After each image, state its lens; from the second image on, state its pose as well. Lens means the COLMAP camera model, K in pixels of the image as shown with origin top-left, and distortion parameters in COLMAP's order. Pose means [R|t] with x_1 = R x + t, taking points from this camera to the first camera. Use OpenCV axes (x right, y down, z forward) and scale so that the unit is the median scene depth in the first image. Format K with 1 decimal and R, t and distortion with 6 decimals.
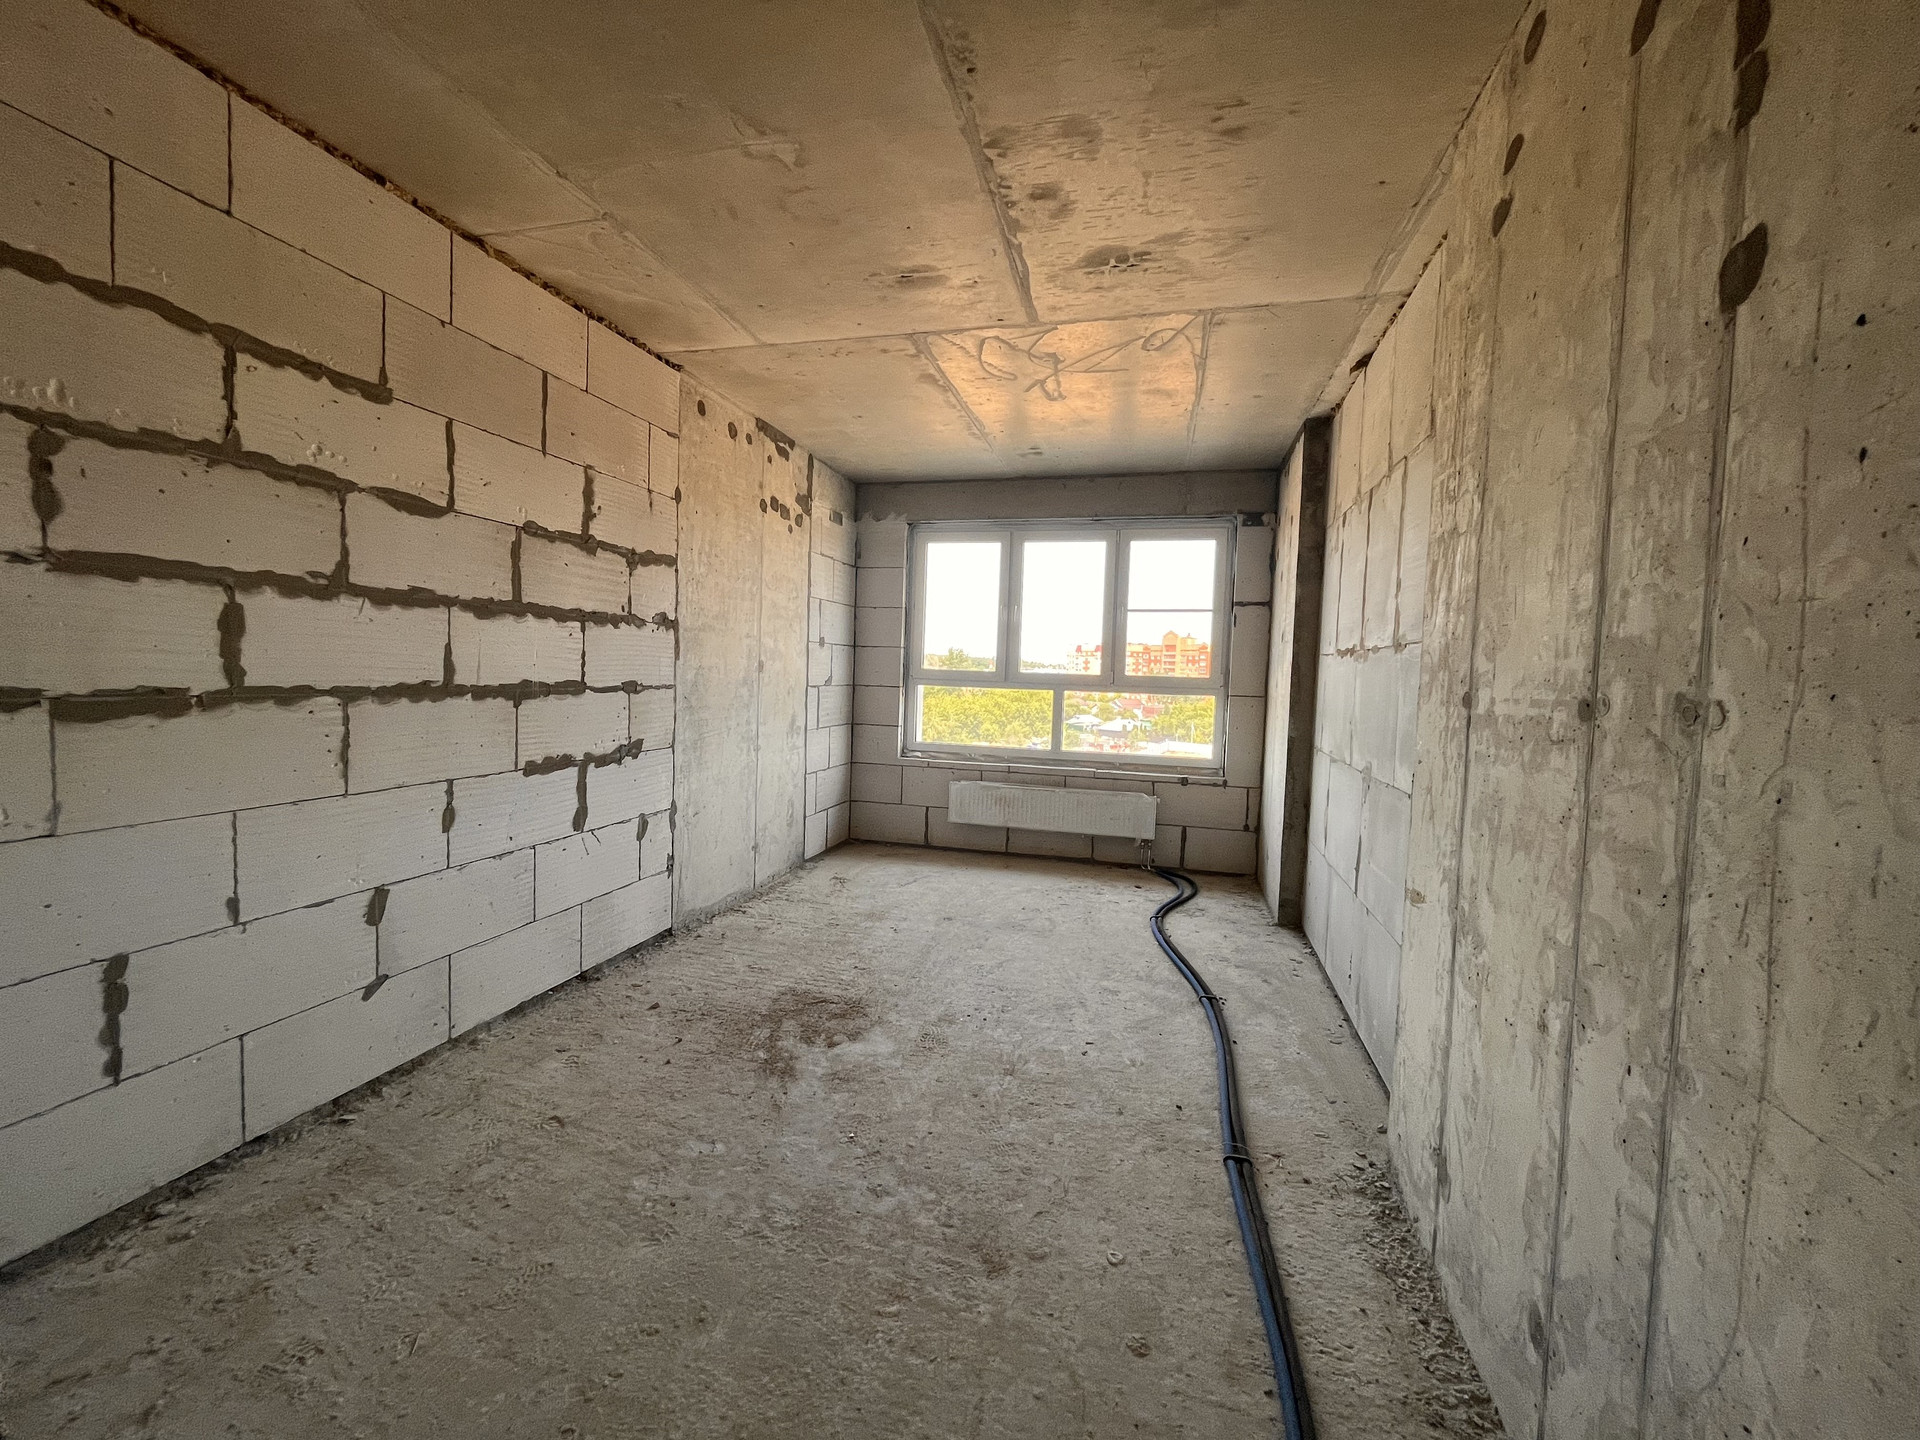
lens RADIAL K [[787.7, 0, 960.0], [0, 787.7, 720.0], [0, 0, 1]] dist [-0.004171, -0.000407]
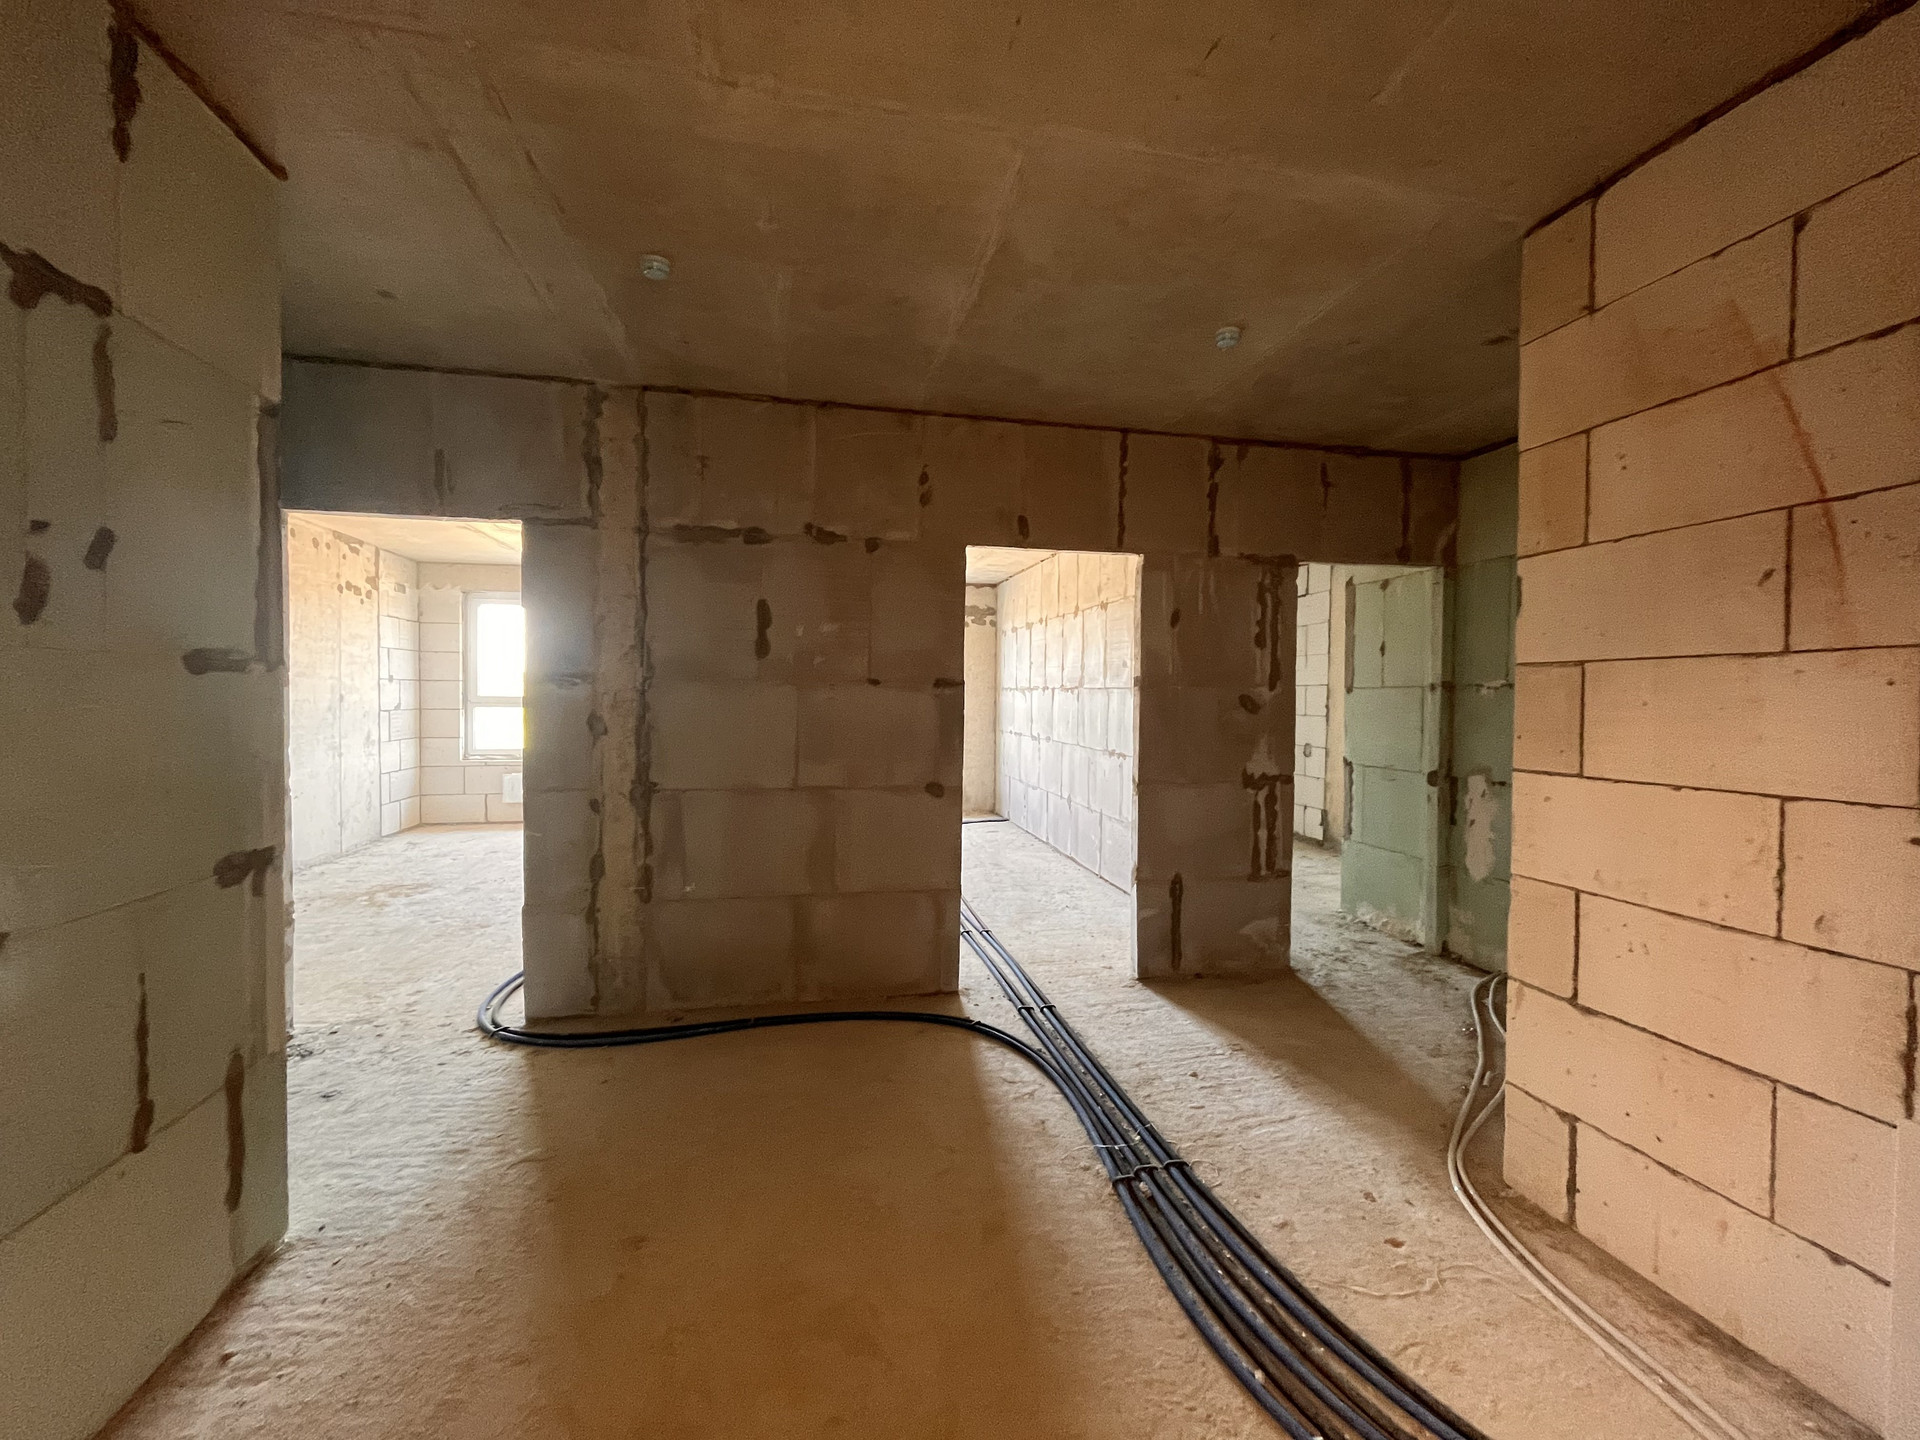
lens RADIAL K [[787.7, 0, 960.0], [0, 787.7, 720.0], [0, 0, 1]] dist [-0.004171, -0.000407]
pose [[0.895962, -0.034635, 0.442779, 0.118096], [0.041796, 0.999106, -0.006422, 0.027371], [-0.442161, 0.024260, 0.896608, -0.751763]]
